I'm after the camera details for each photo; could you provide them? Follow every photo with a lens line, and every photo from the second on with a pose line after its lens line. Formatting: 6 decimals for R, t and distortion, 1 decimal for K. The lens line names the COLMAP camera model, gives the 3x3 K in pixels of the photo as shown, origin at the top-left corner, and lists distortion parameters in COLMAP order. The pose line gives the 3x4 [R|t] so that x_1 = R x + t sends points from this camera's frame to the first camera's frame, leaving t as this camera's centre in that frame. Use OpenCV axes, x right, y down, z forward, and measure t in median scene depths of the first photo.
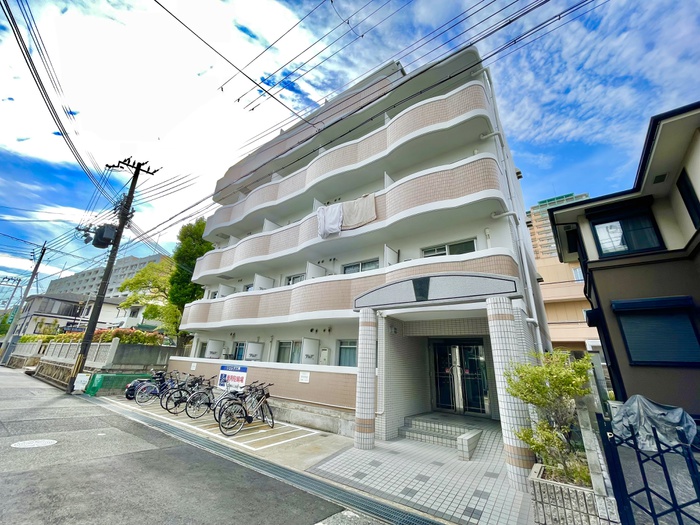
lens RADIAL K [[280.0, 0, 350.0], [0, 280.0, 262.5], [0, 0, 1]] dist [-0.002289, -0.000266]
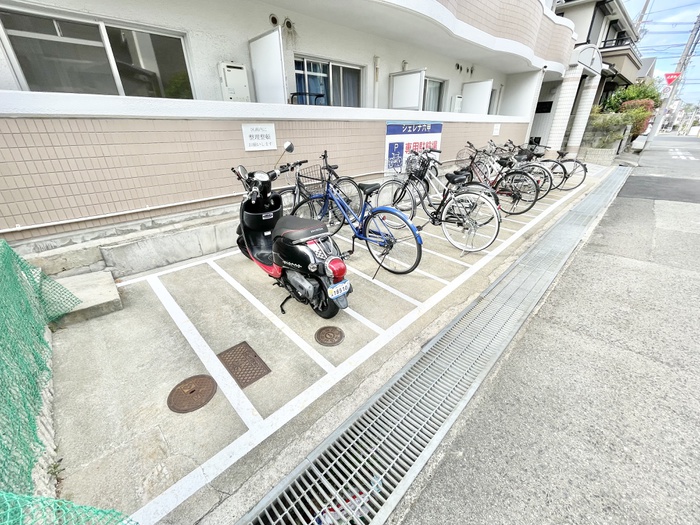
lens RADIAL K [[285.9, 0, 351.7], [0, 285.9, 254.2], [0, 0, 1]] dist [-0.001253, 0.000027]
pose [[0.185807, -0.433781, 0.881652, -0.984384], [-0.305231, 0.827405, 0.471418, 0.357382], [-0.933975, -0.356700, 0.021334, 1.011680]]
